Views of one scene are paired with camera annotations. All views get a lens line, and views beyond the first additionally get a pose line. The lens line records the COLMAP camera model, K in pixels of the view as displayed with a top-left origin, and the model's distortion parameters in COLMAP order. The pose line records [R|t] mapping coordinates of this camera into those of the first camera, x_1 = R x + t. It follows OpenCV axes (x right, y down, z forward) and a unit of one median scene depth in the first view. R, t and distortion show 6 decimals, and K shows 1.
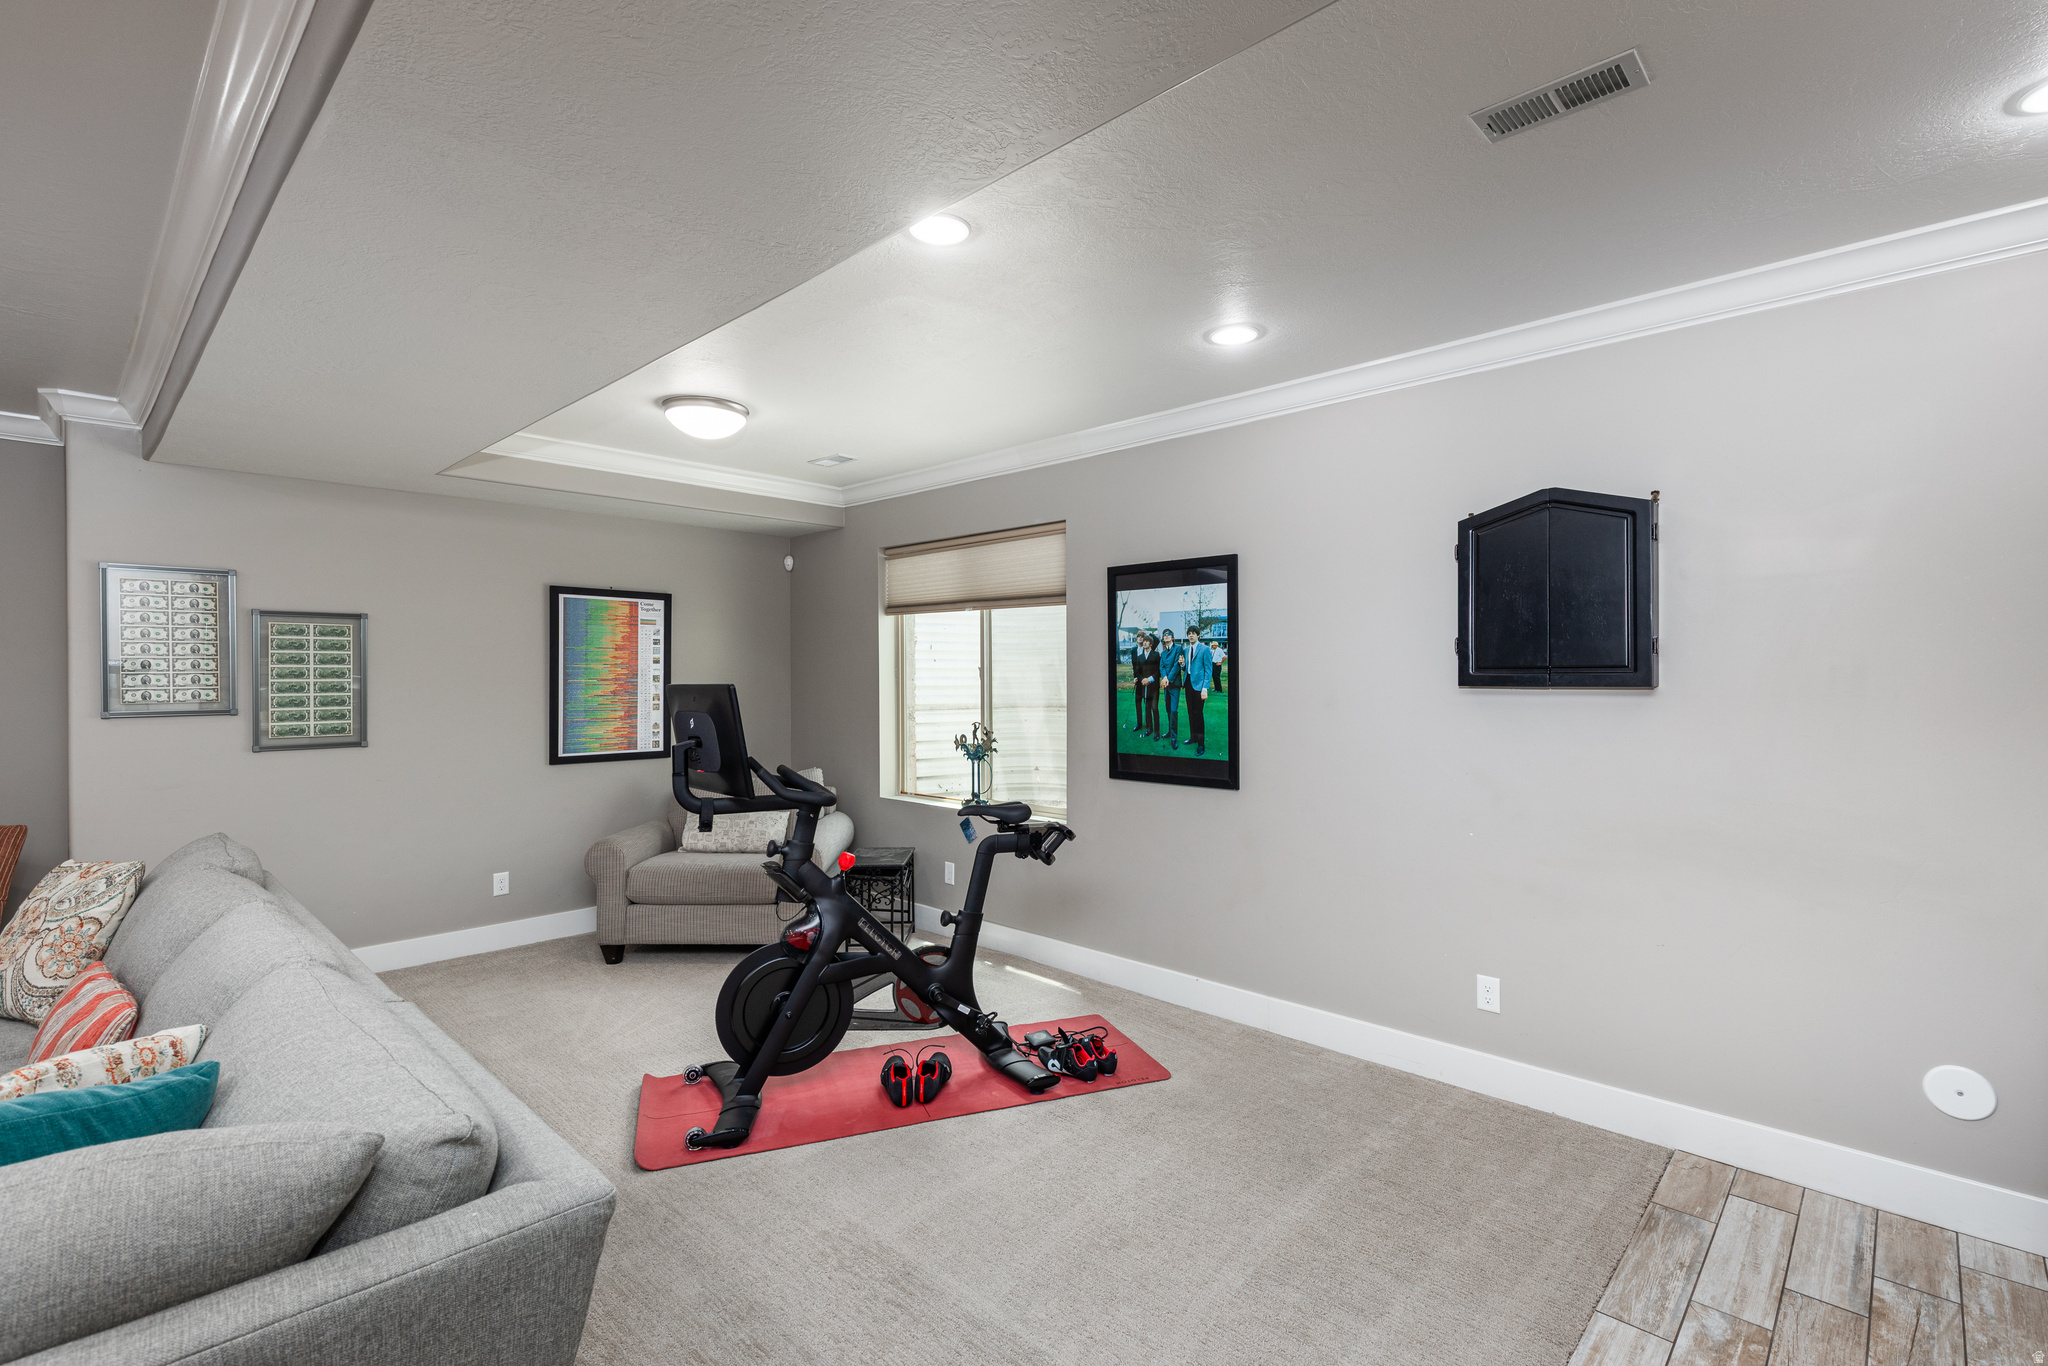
lens RADIAL K [[938.4, 0, 1027.8], [0, 938.4, 678.6], [0, 0, 1]] dist [0.002334, -0.000092]
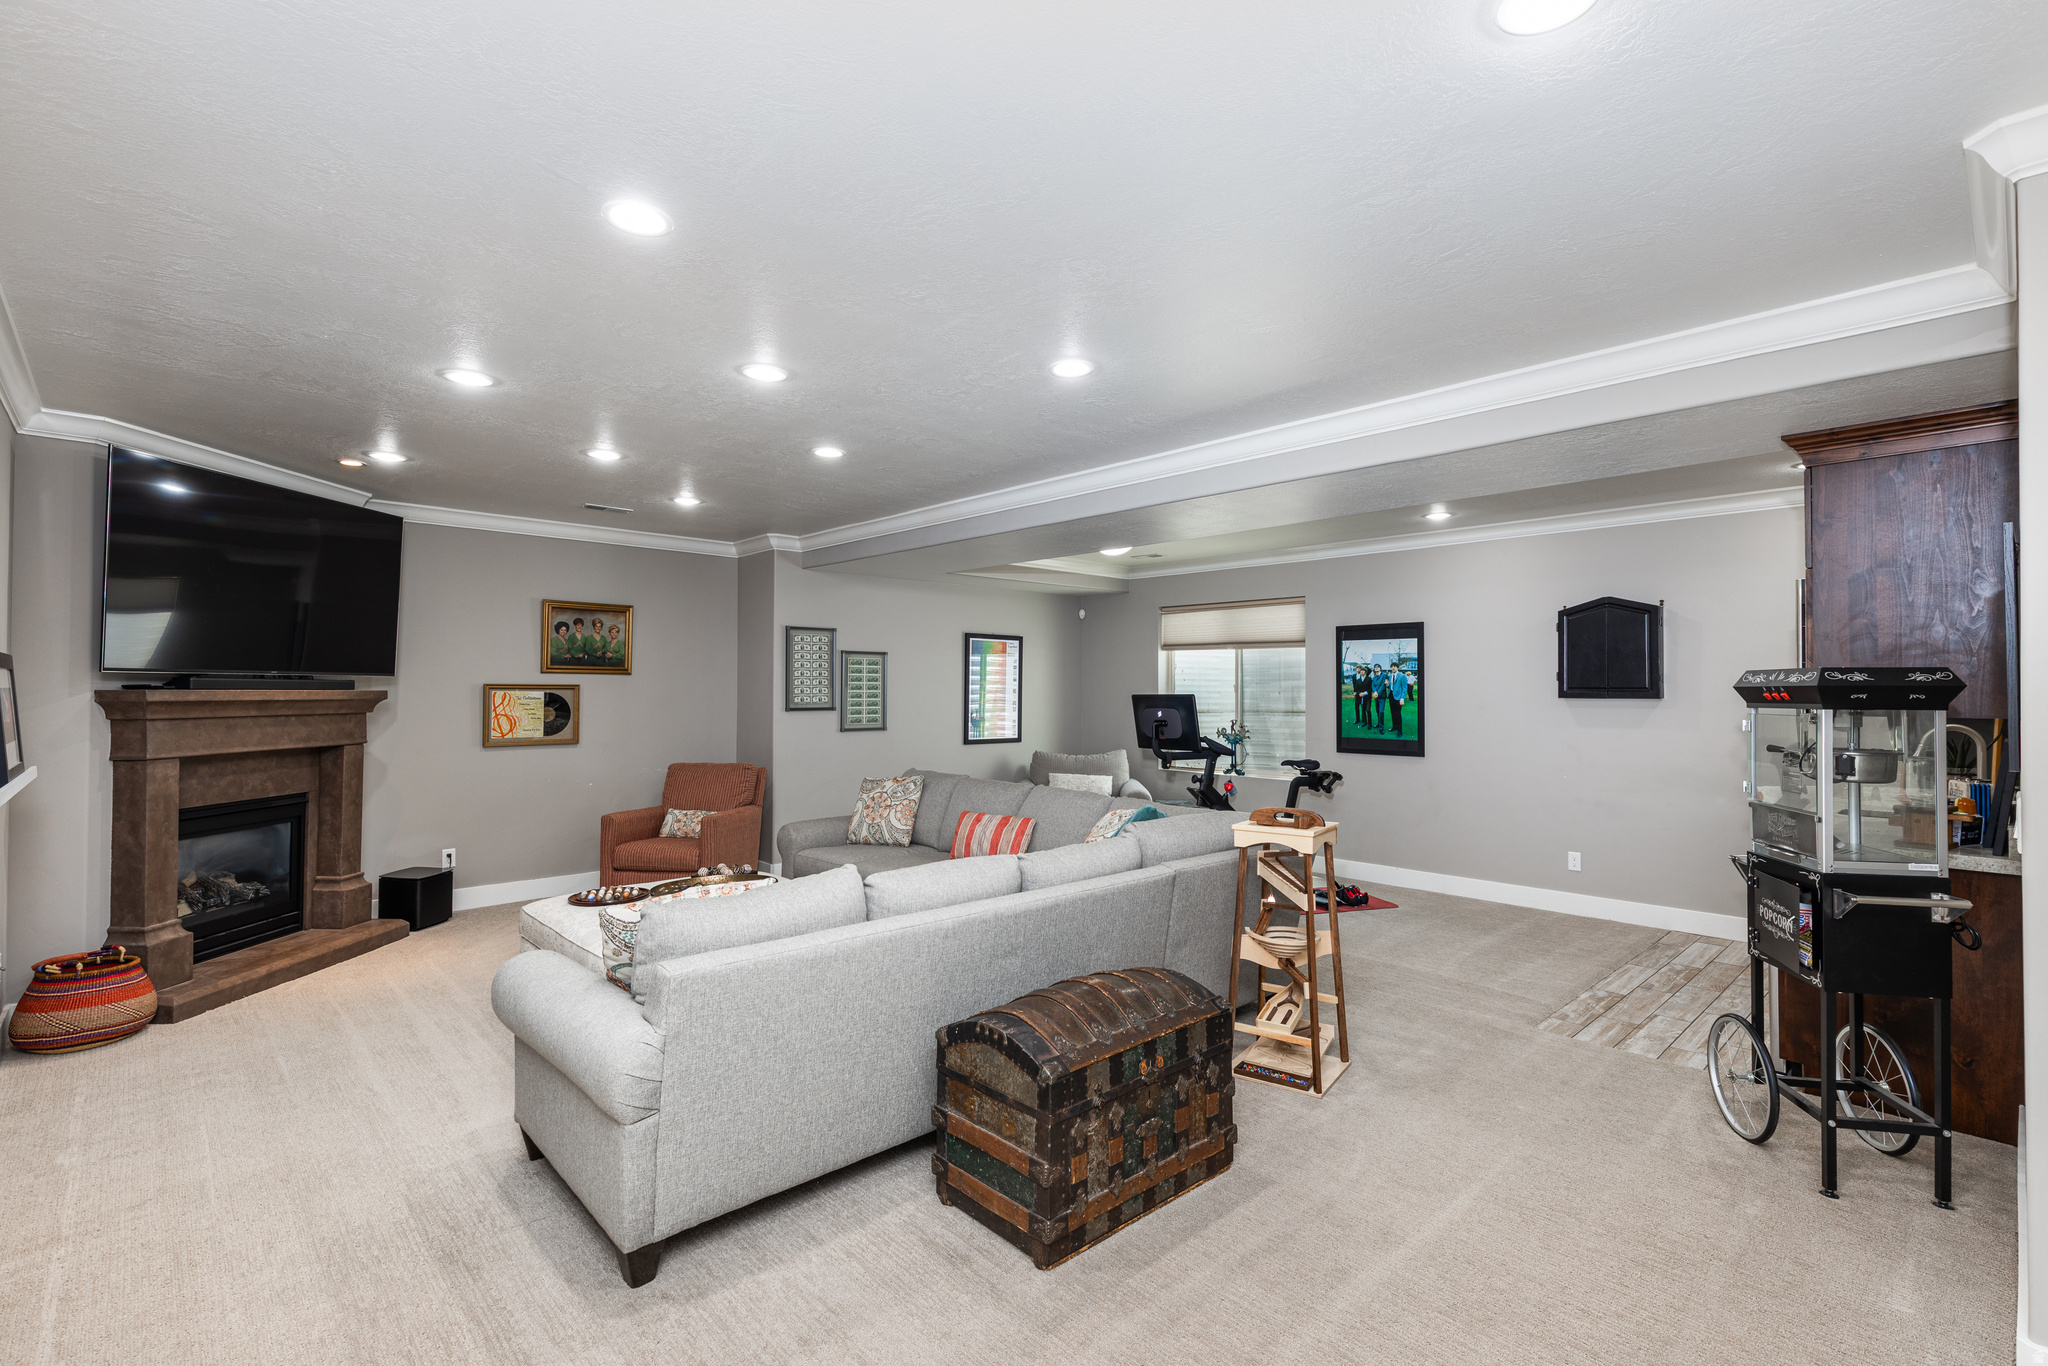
lens RADIAL K [[938.4, 0, 1022.3], [0, 938.4, 681.8], [0, 0, 1]] dist [0.002334, -0.000092]
pose [[0.998614, 0.005283, -0.052368, -0.416045], [-0.005891, 0.999917, -0.011461, 0.003038], [0.052303, 0.011754, 0.998562, -0.756130]]
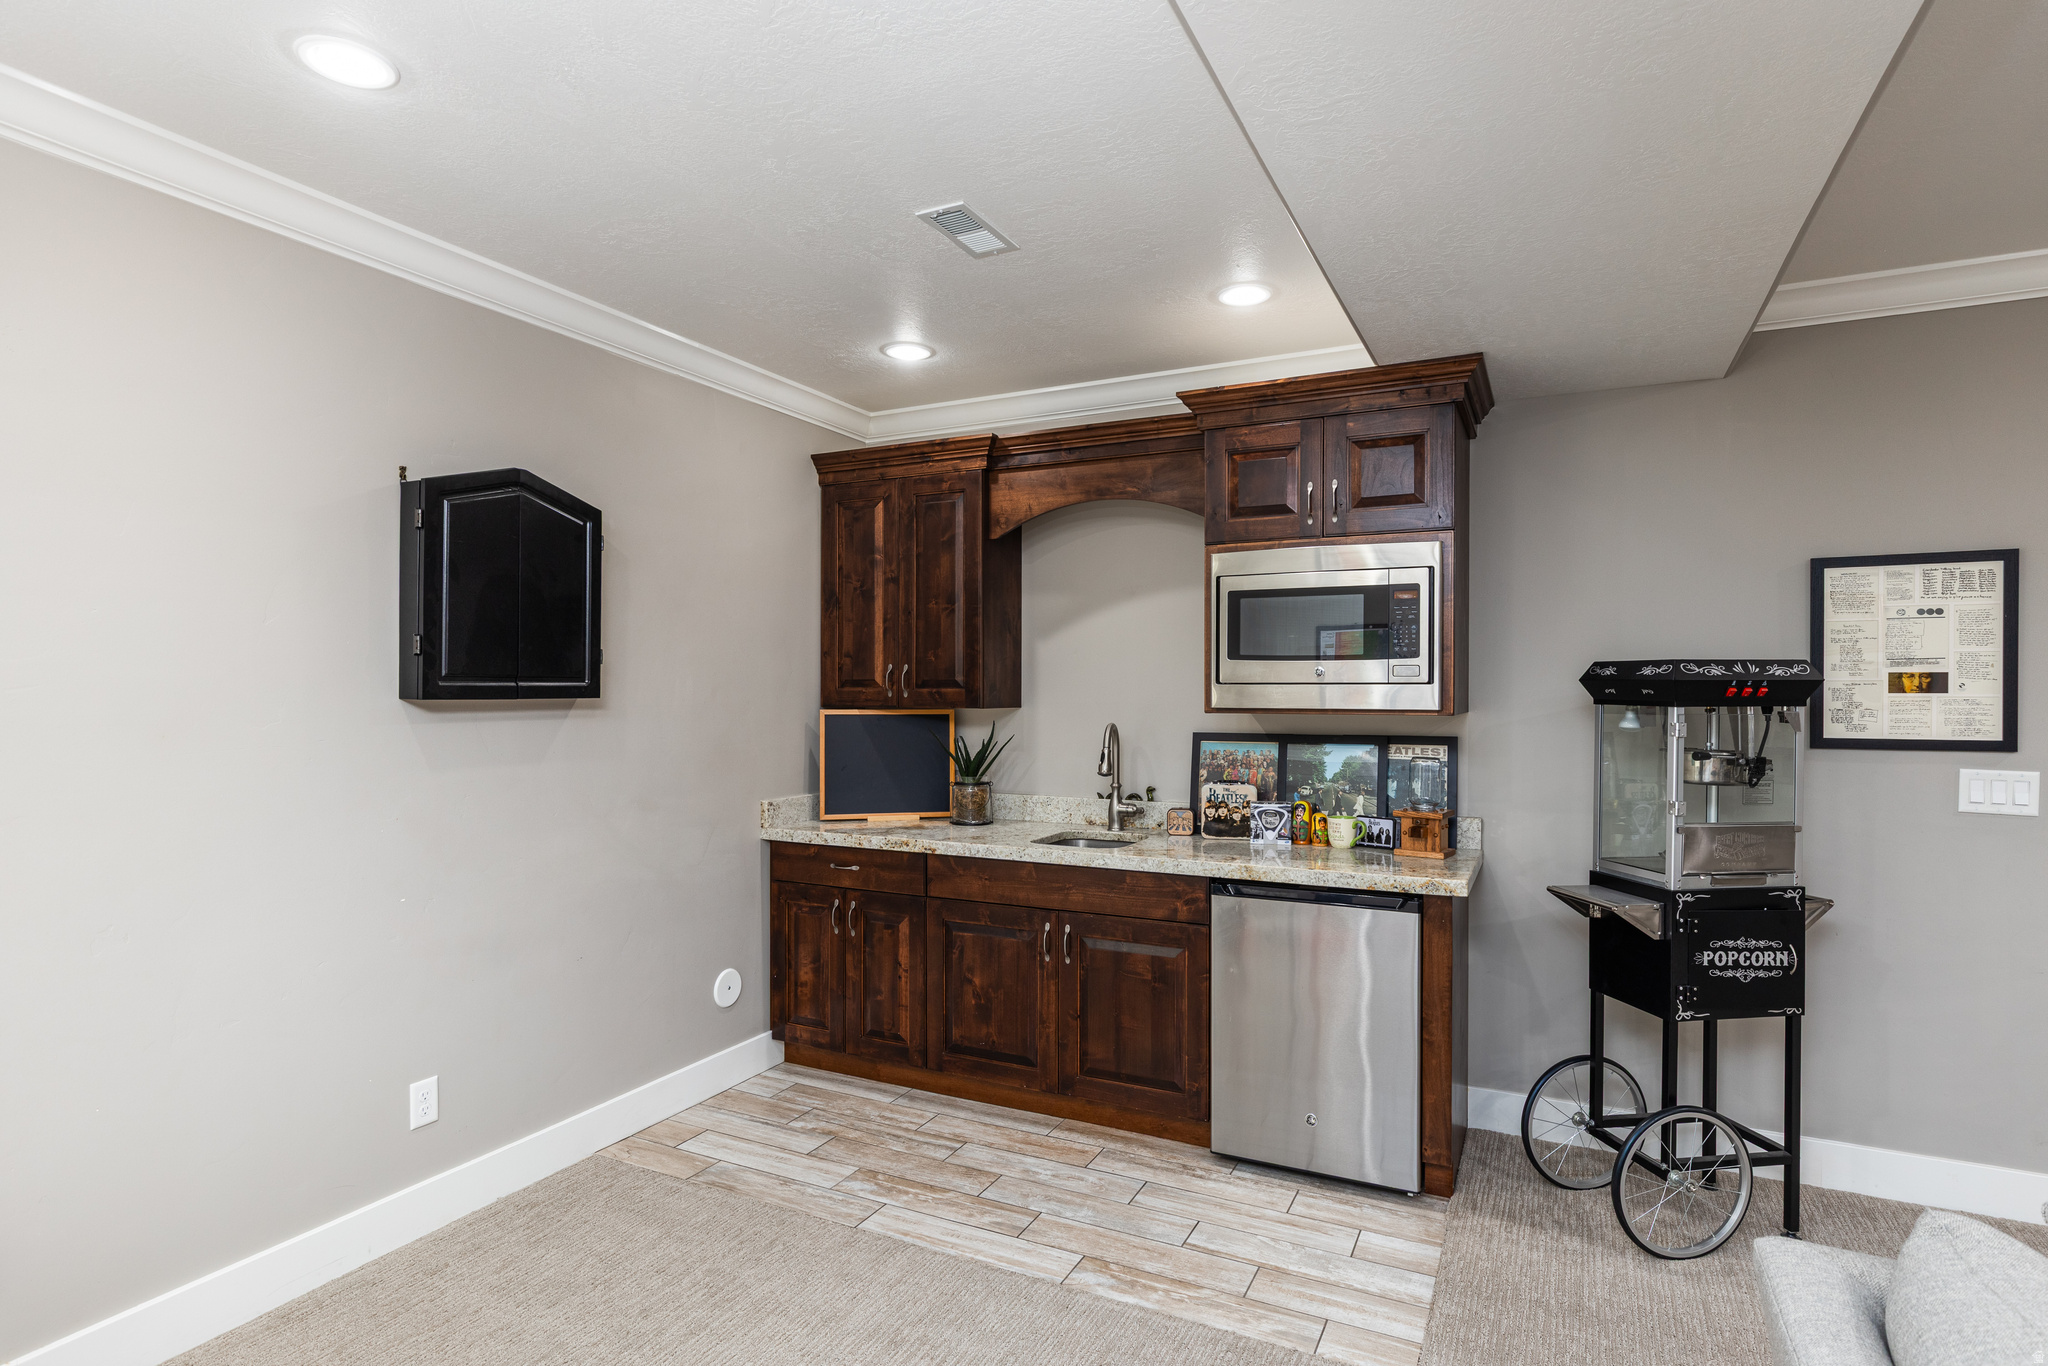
lens RADIAL K [[1109.6, 0, 1025.5], [0, 1109.6, 683.7], [0, 0, 1]] dist [-0.004588, -0.000067]
pose [[-0.302385, -0.004367, 0.953176, -0.411710], [0.000890, 0.999988, 0.004863, -0.007204], [-0.953185, 0.002319, -0.302378, 0.643085]]
